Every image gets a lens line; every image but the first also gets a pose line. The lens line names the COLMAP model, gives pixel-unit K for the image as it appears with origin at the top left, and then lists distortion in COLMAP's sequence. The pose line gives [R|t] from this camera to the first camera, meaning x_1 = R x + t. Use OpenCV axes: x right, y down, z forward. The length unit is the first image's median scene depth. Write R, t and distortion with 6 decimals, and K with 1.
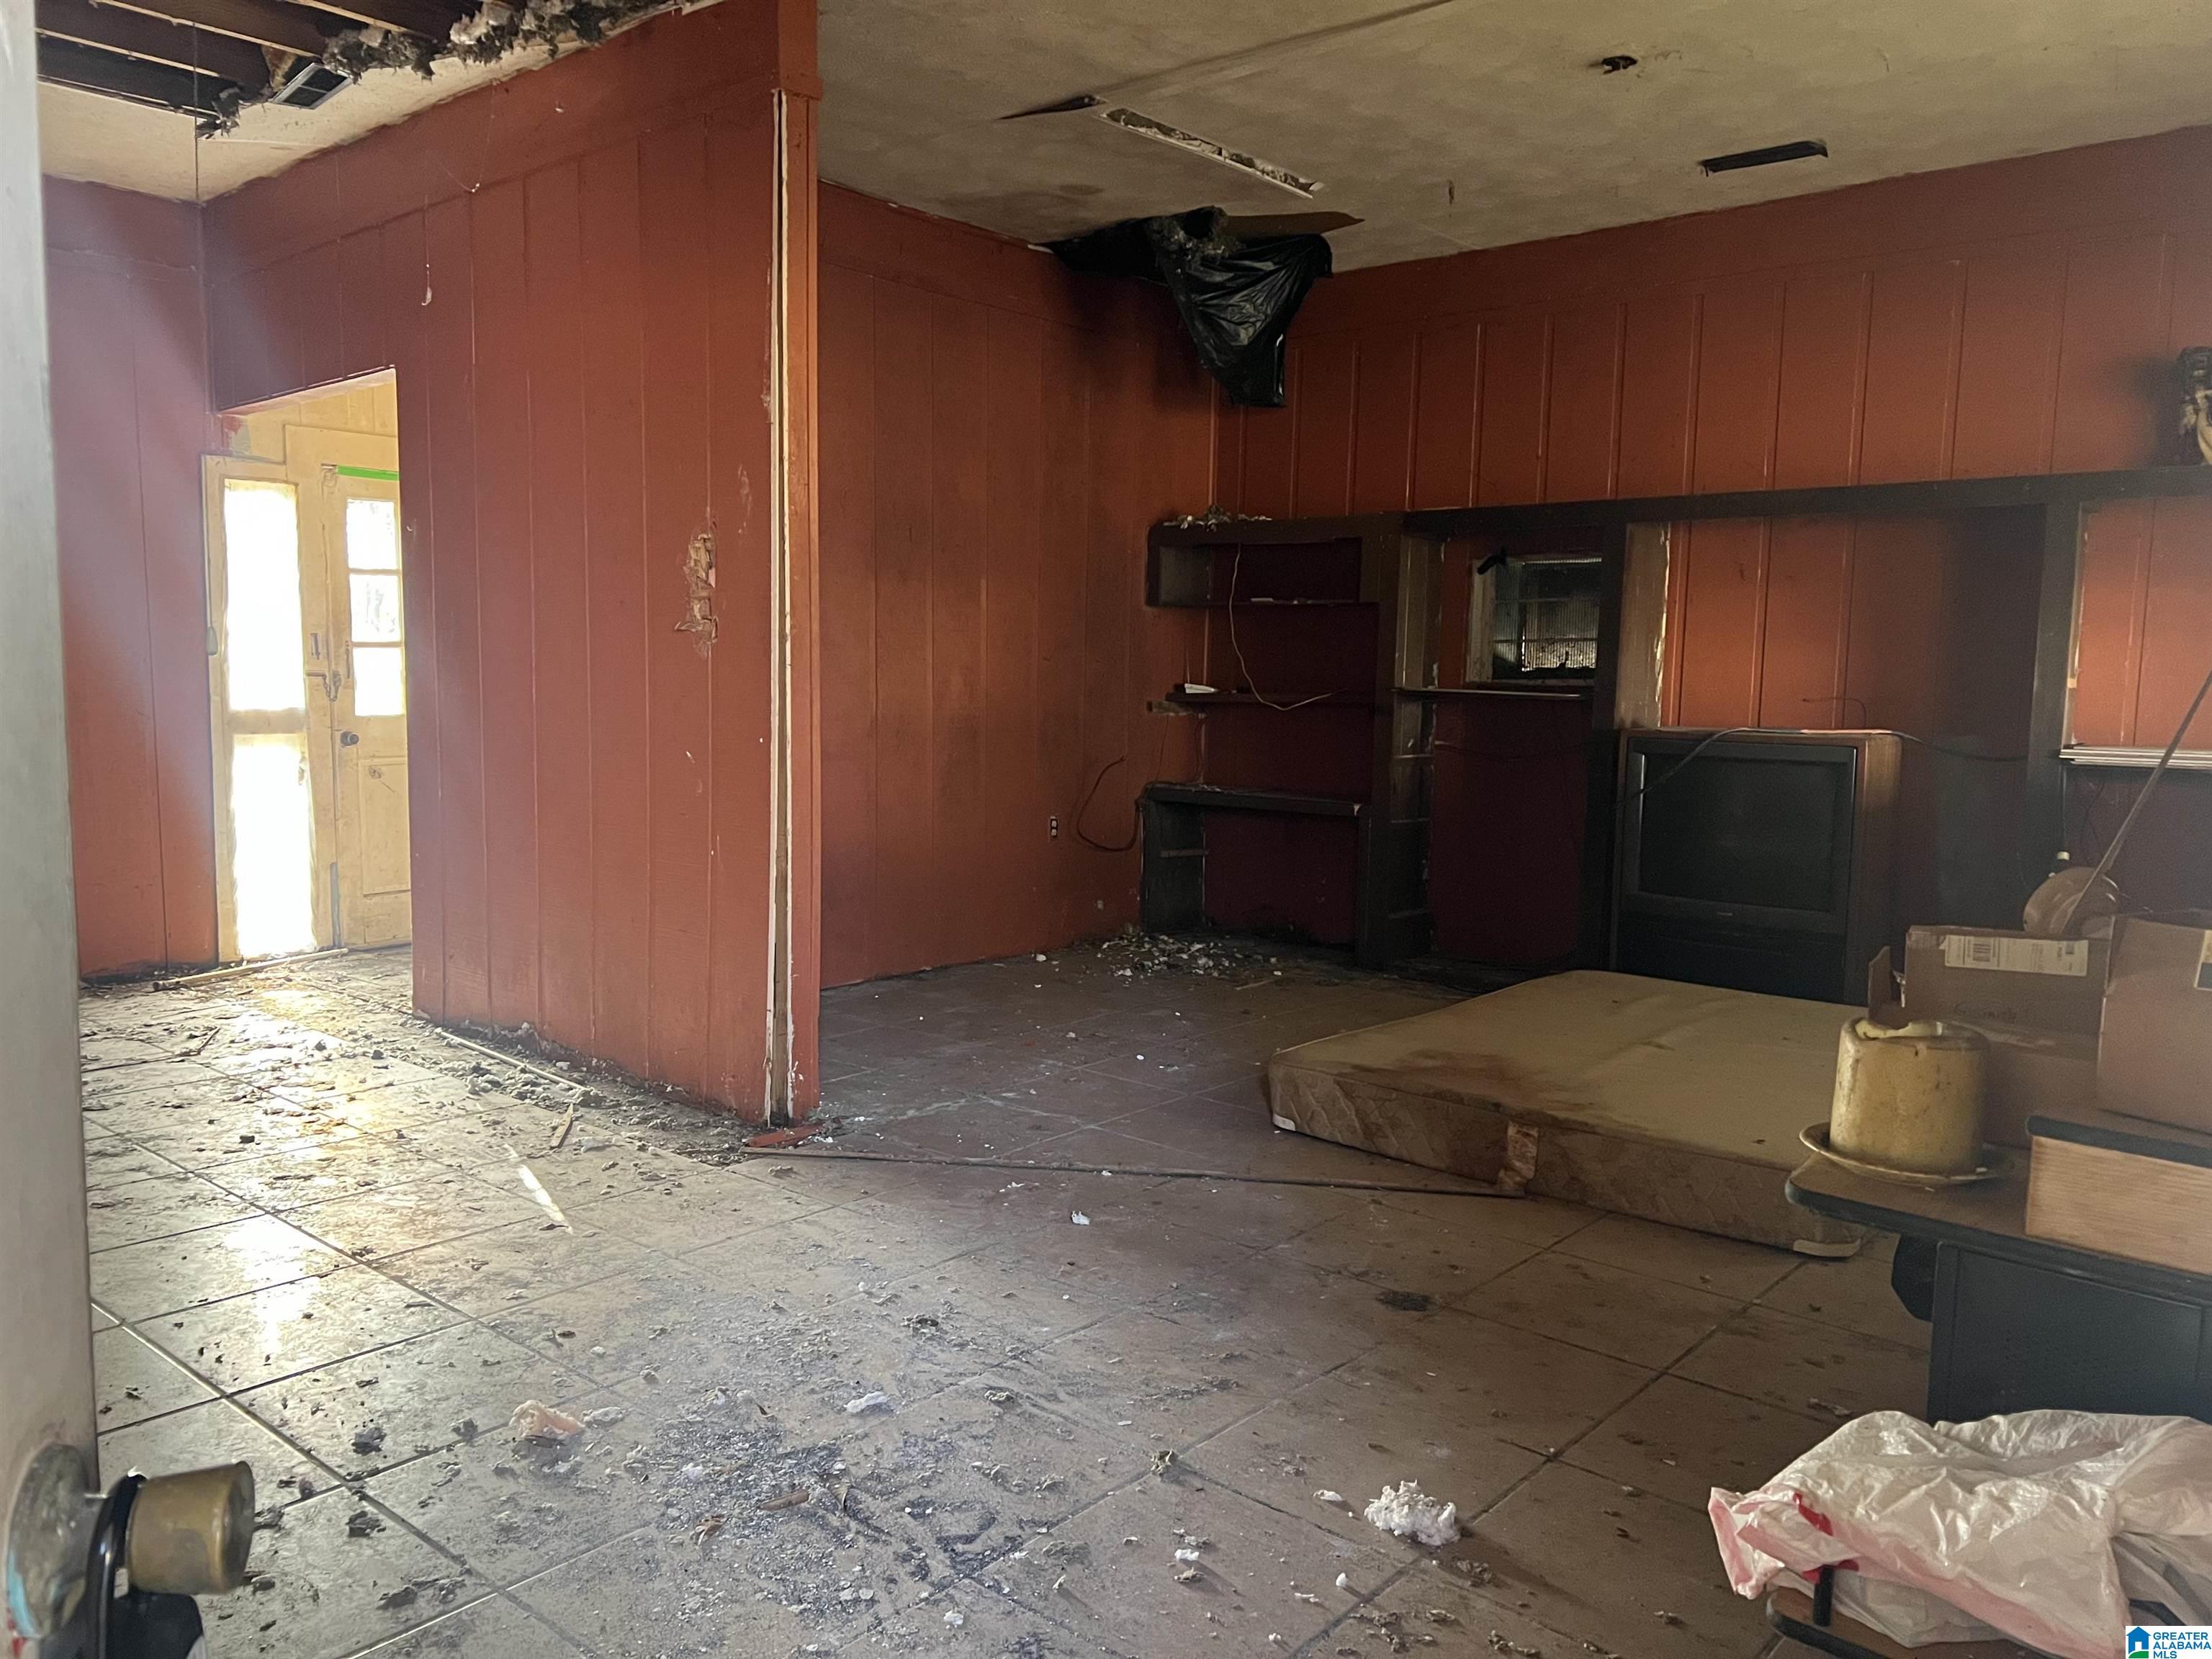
lens RADIAL K [[1686.4, 0, 1105.2], [0, 1686.4, 832.7], [0, 0, 1]] dist [0.059190, -0.045878]
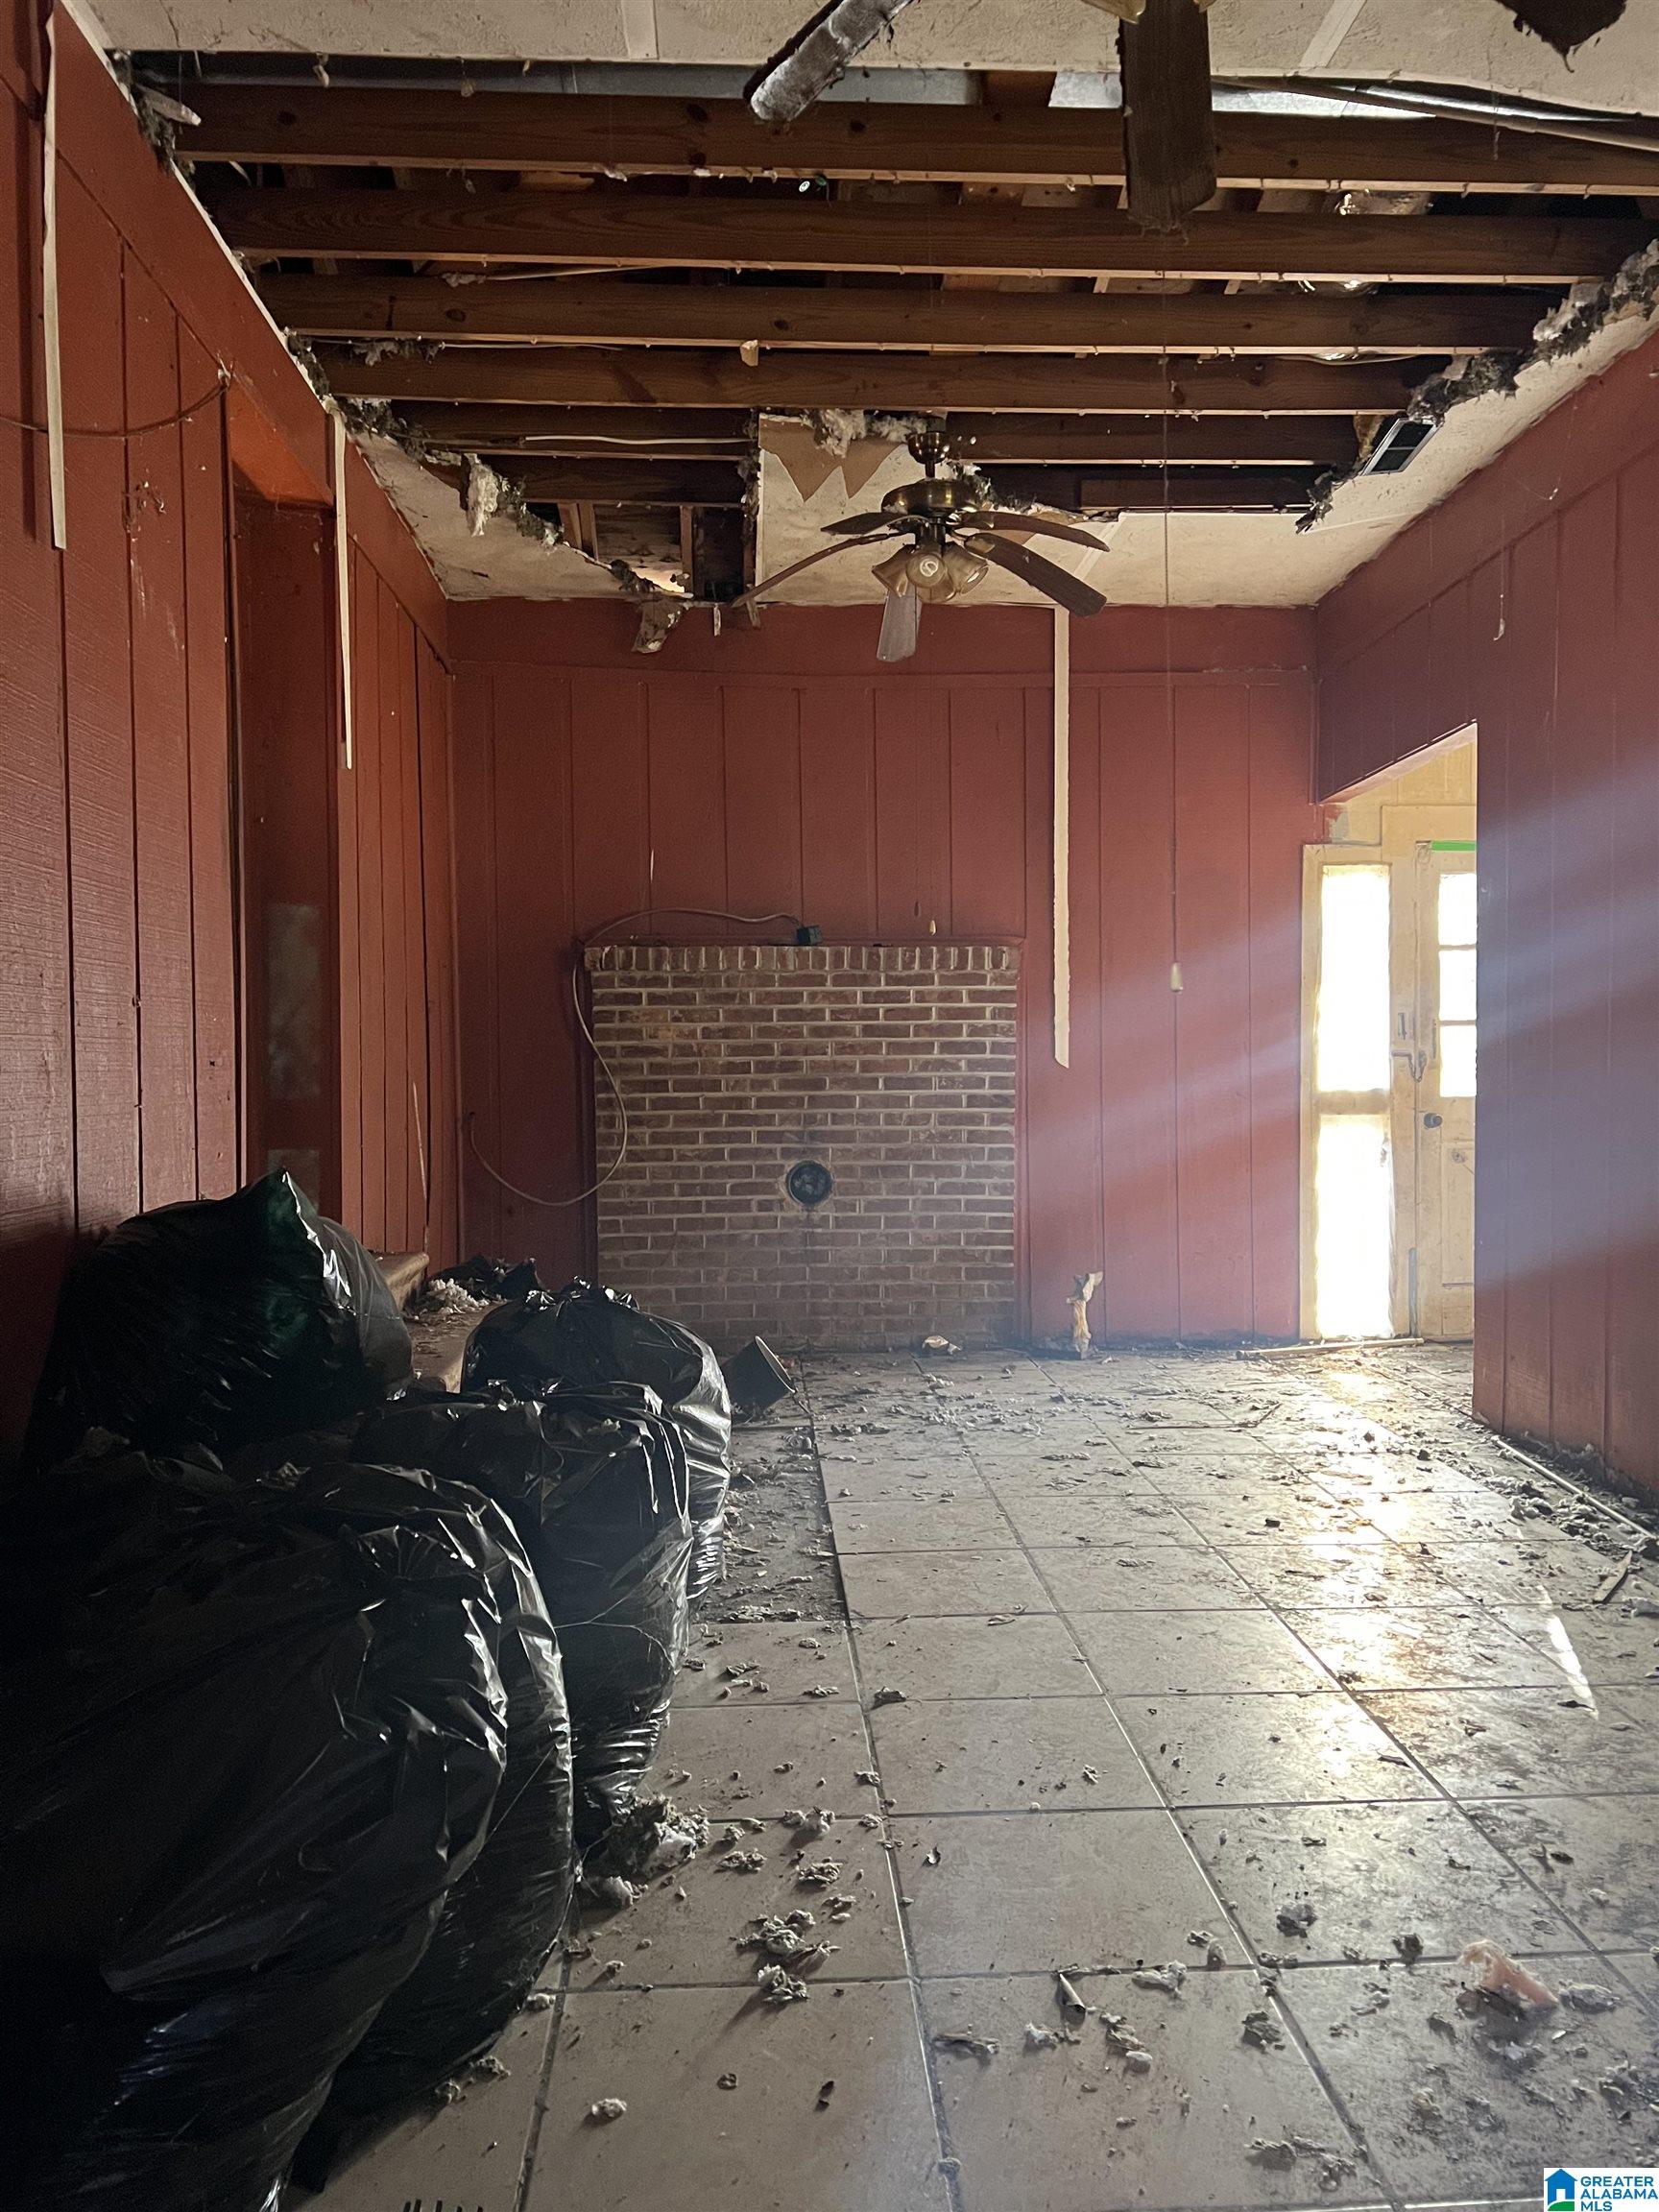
lens RADIAL K [[1686.4, 0, 828.6], [0, 1686.4, 1115.8], [0, 0, 1]] dist [0.059190, -0.045878]
pose [[0.702173, 0.004624, -0.711991, 0.002945], [-0.052766, 0.997567, -0.045560, 0.006777], [0.710048, 0.069560, 0.700709, 0.129533]]
